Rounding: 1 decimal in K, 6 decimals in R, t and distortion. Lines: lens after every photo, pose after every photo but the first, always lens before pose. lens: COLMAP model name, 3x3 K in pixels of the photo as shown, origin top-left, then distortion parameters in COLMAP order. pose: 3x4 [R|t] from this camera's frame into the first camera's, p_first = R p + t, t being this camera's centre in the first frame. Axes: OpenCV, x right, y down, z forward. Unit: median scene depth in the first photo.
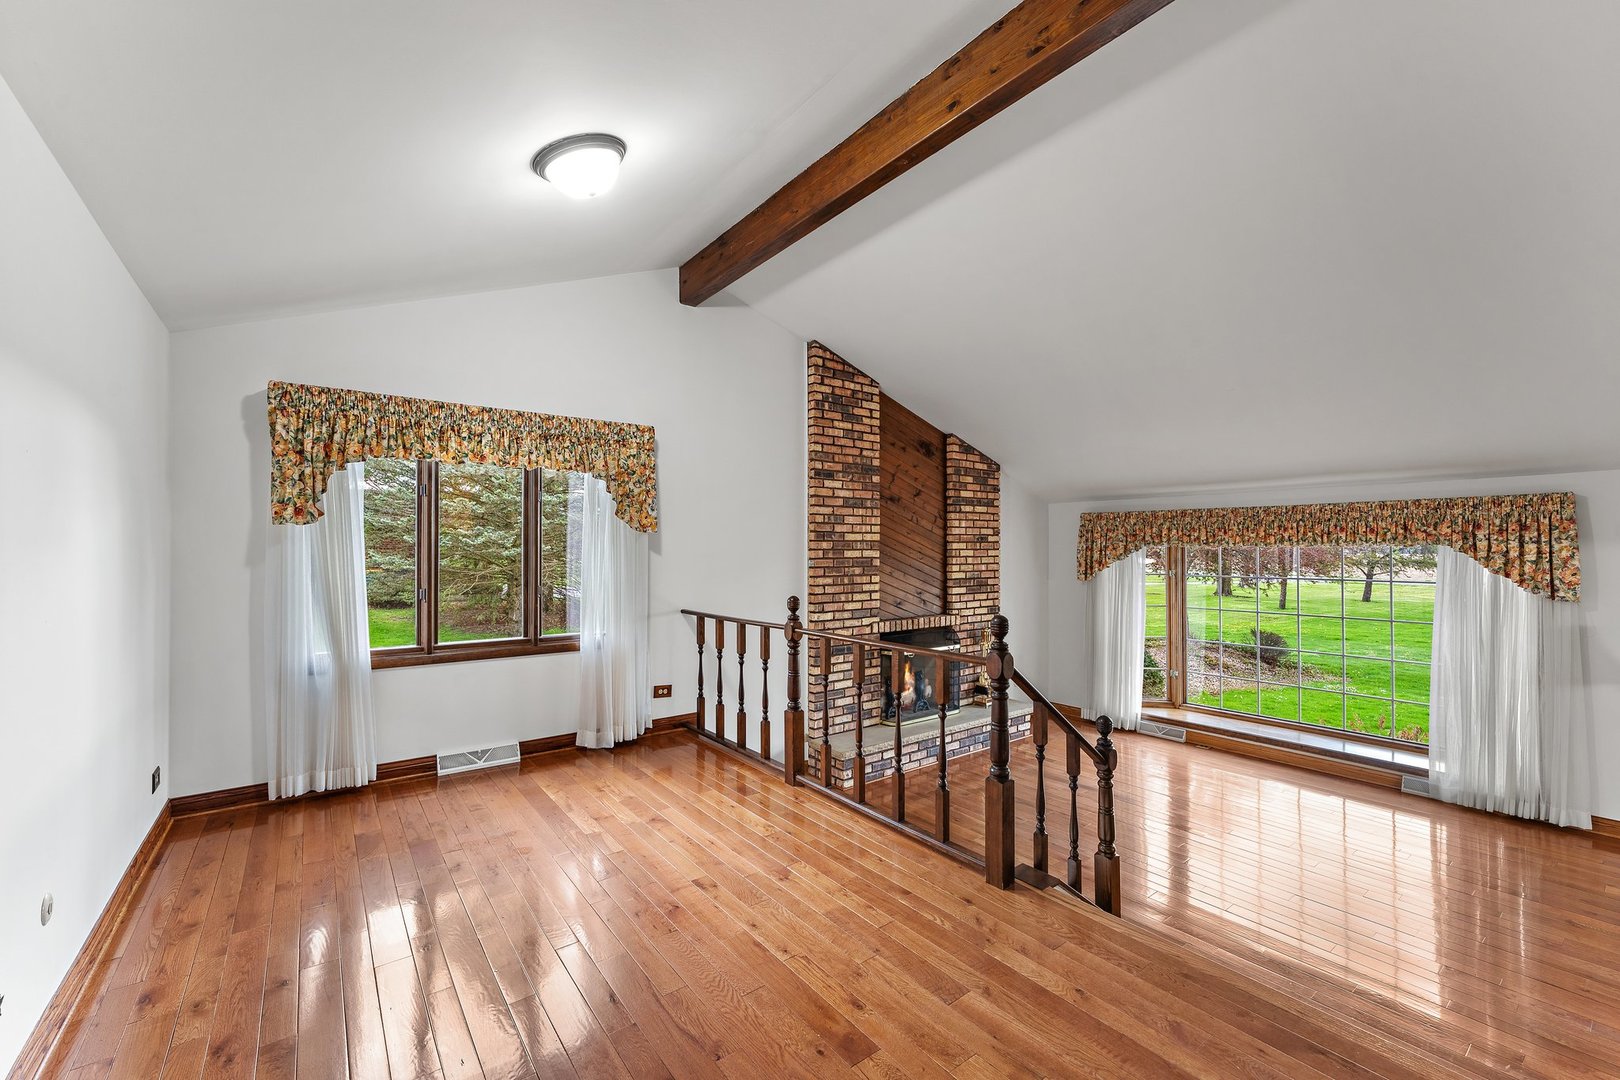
lens RADIAL K [[658.0, 0, 805.3], [0, 658.0, 542.6], [0, 0, 1]] dist [0.000490, -0.000130]
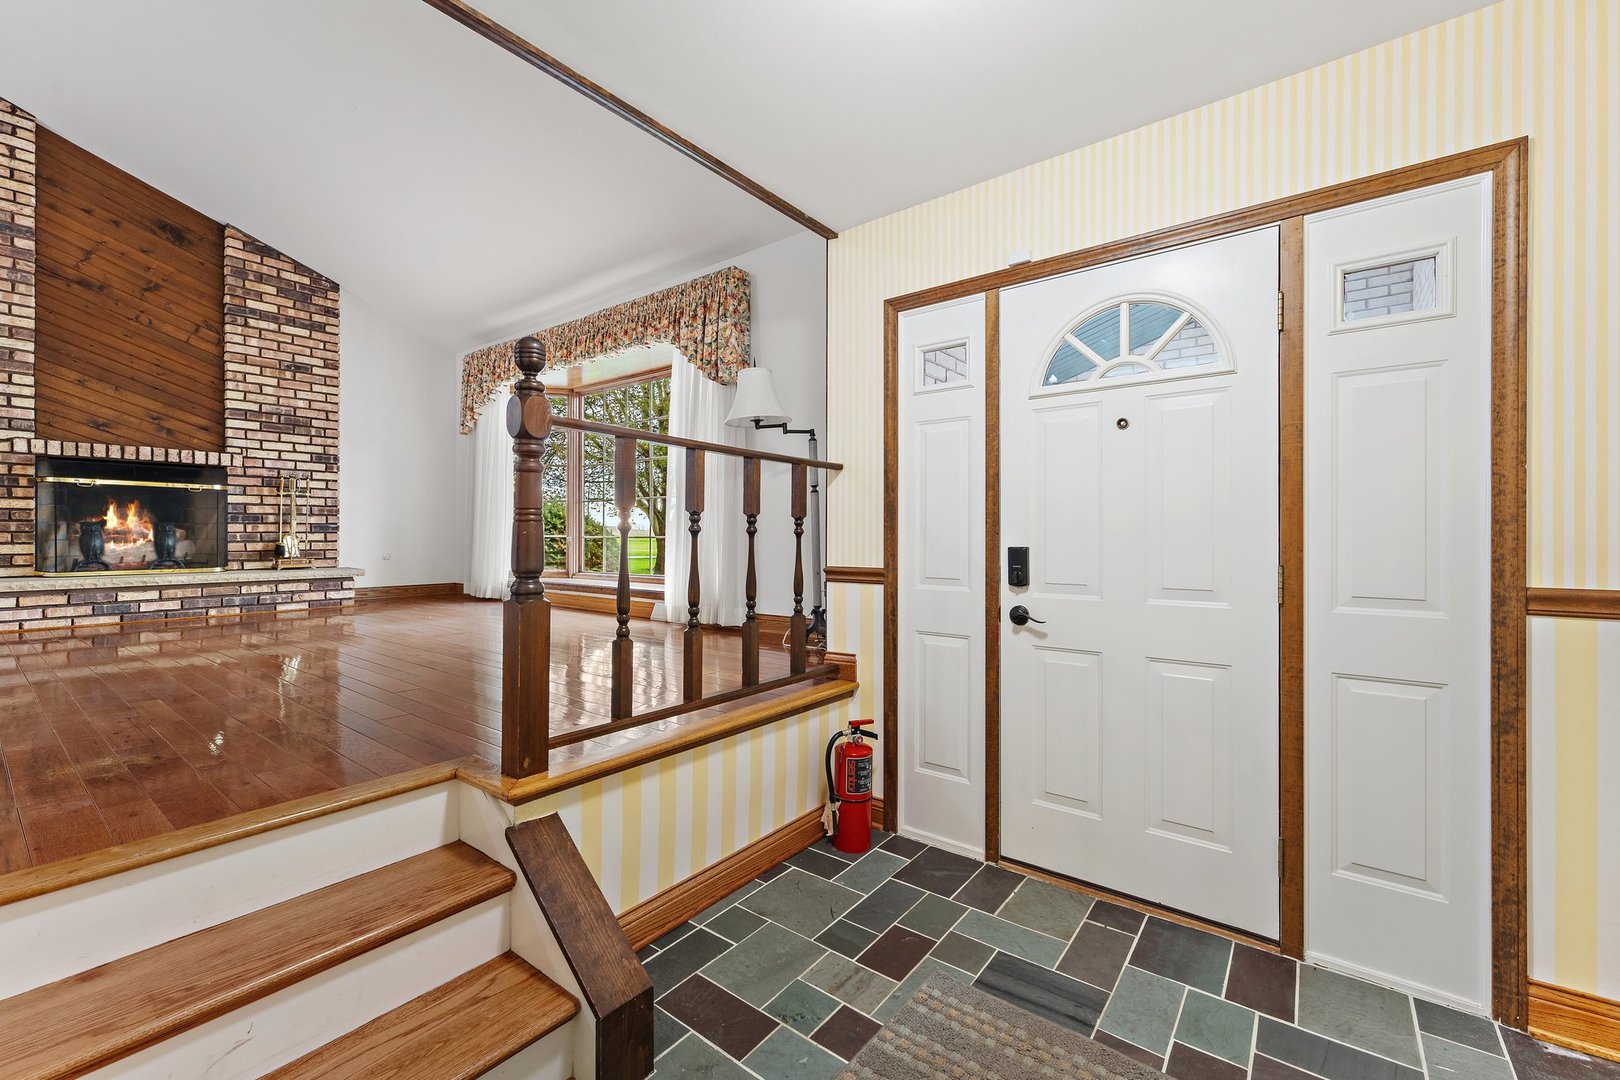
lens RADIAL K [[663.6, 0, 803.4], [0, 663.6, 535.7], [0, 0, 1]] dist [0.000089, 0.000155]
pose [[0.964656, 0.001694, 0.263508, 0.756397], [-0.004808, 0.999926, 0.011171, 0.218440], [-0.263469, -0.012044, 0.964593, 0.051358]]
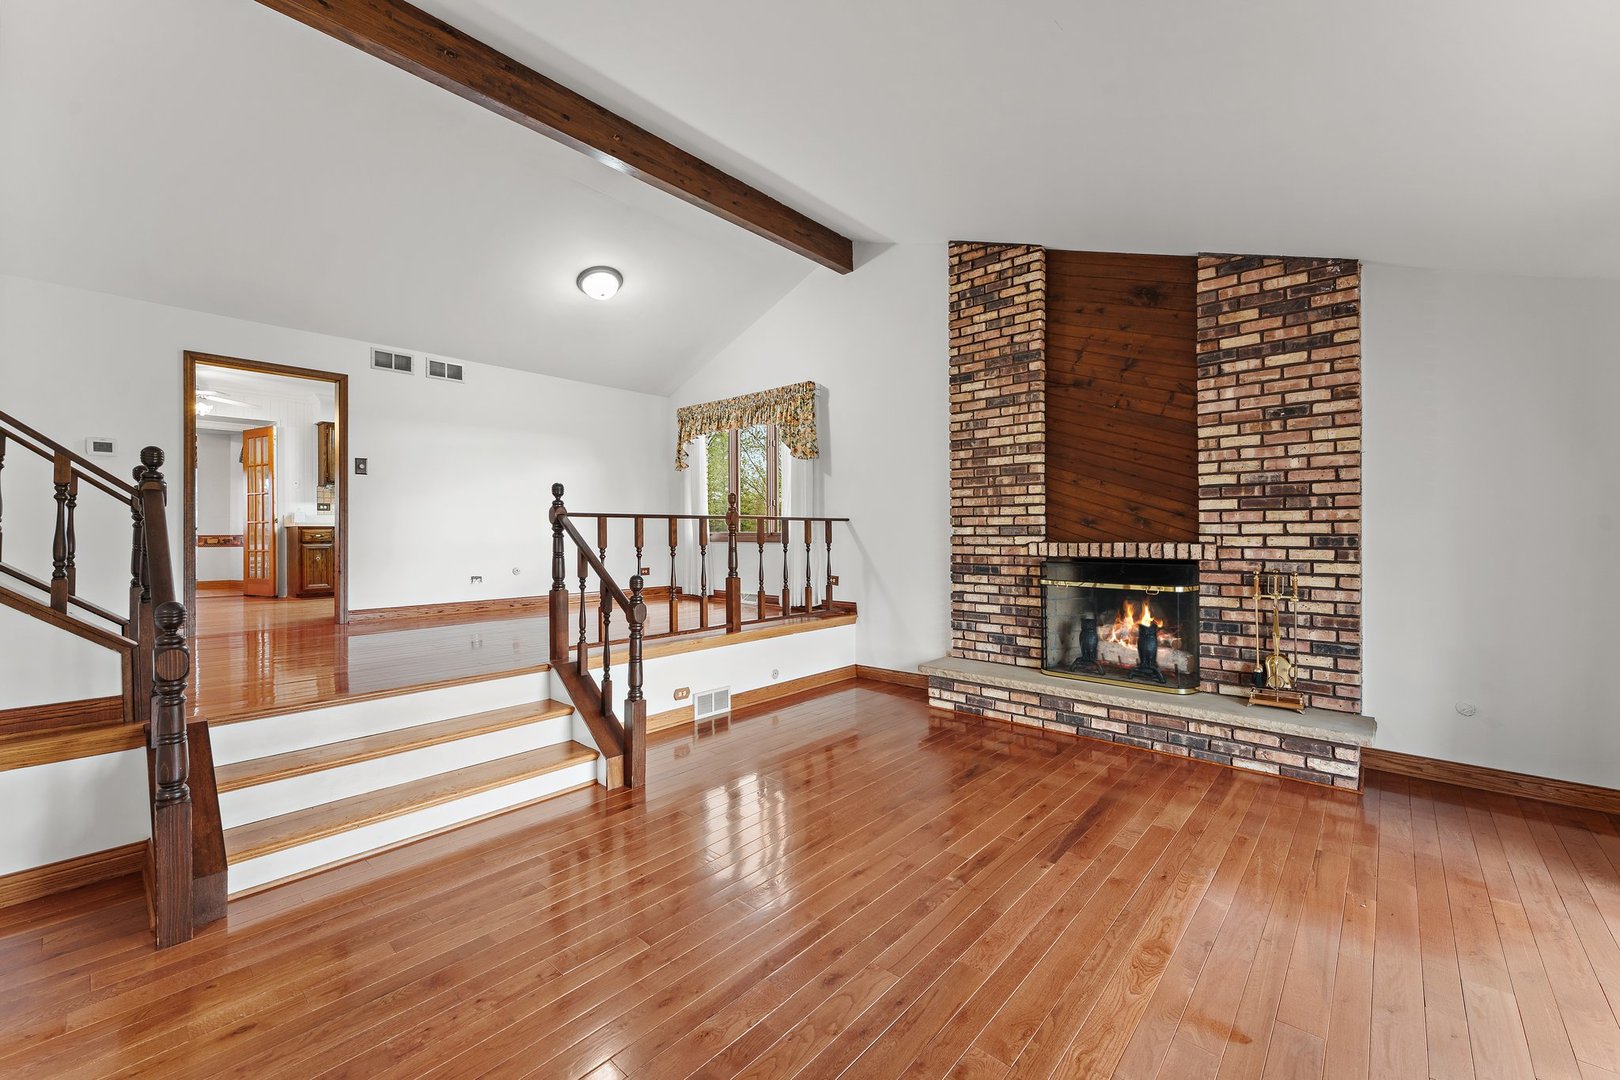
lens RADIAL K [[646.4, 0, 804.7], [0, 646.4, 531.8], [0, 0, 1]] dist [0.000689, 0.000005]
pose [[0.192091, 0.000092, -0.981377, 0.837957], [0.014260, 0.999894, 0.002885, 0.101914], [0.981274, -0.014549, 0.192069, 0.569380]]
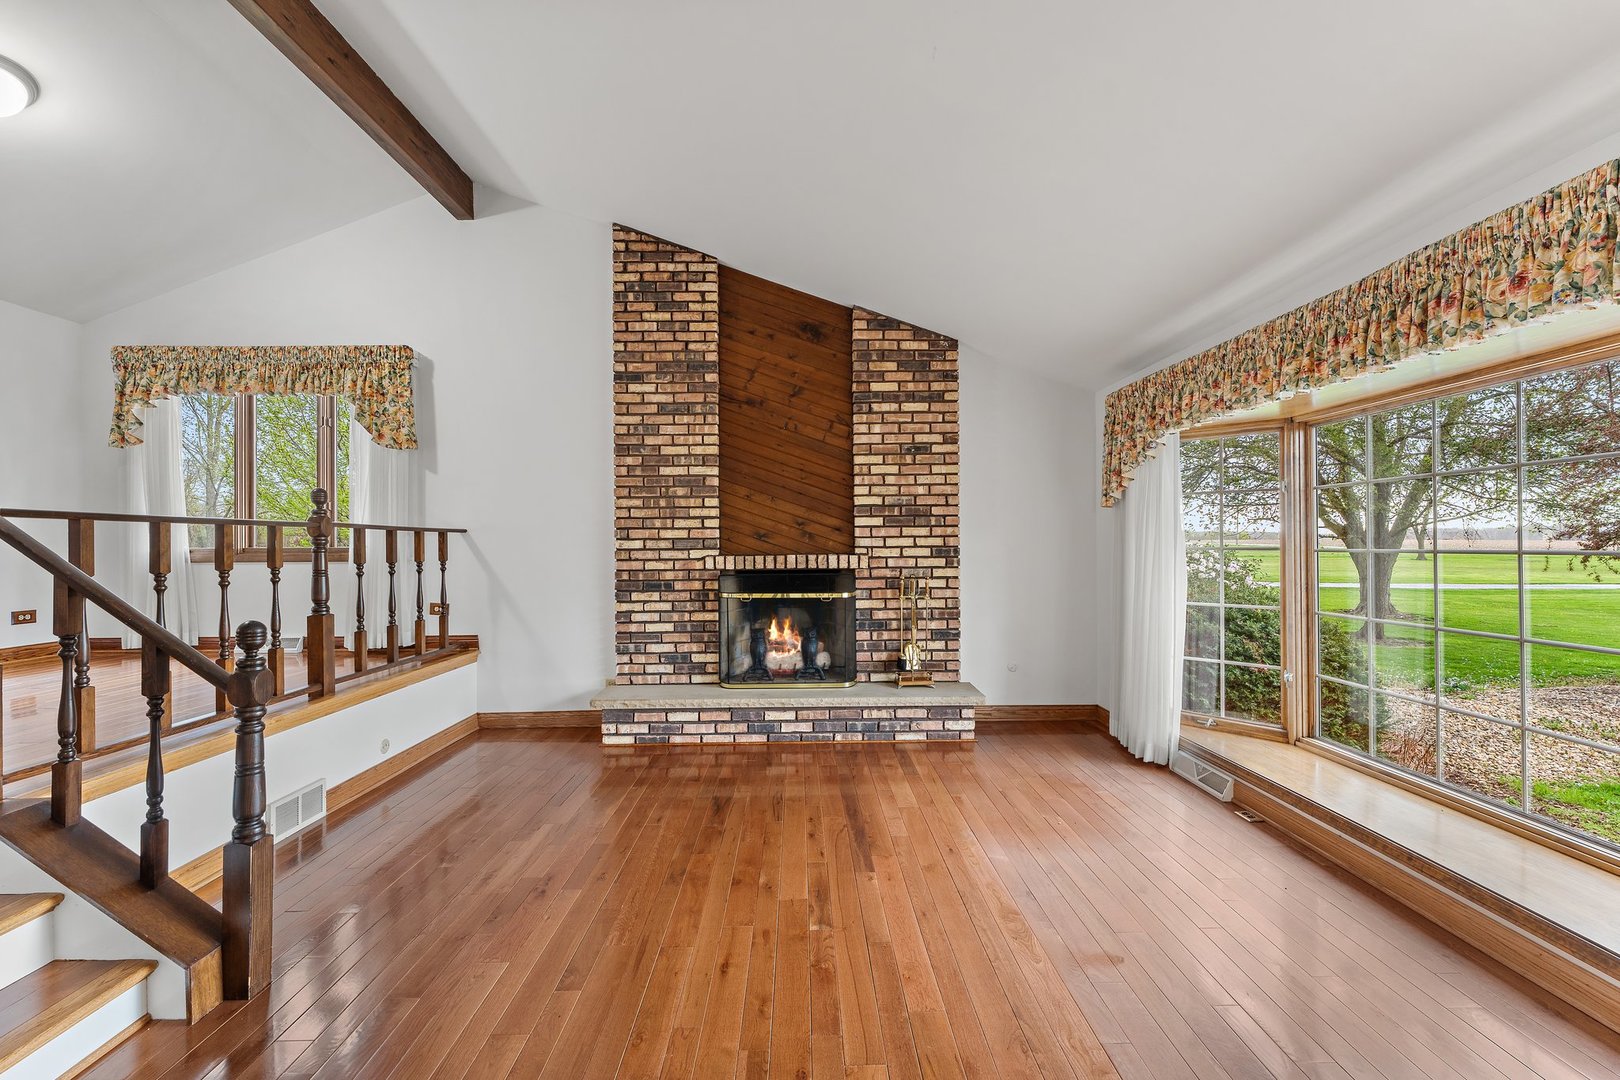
lens RADIAL K [[646.0, 0, 806.0], [0, 646.0, 539.5], [0, 0, 1]] dist [-0.000057, -0.000162]
pose [[0.806600, -0.008619, -0.591035, 0.667556], [0.012282, 0.999922, 0.002179, 0.101098], [0.590970, -0.009016, 0.806643, 0.434445]]
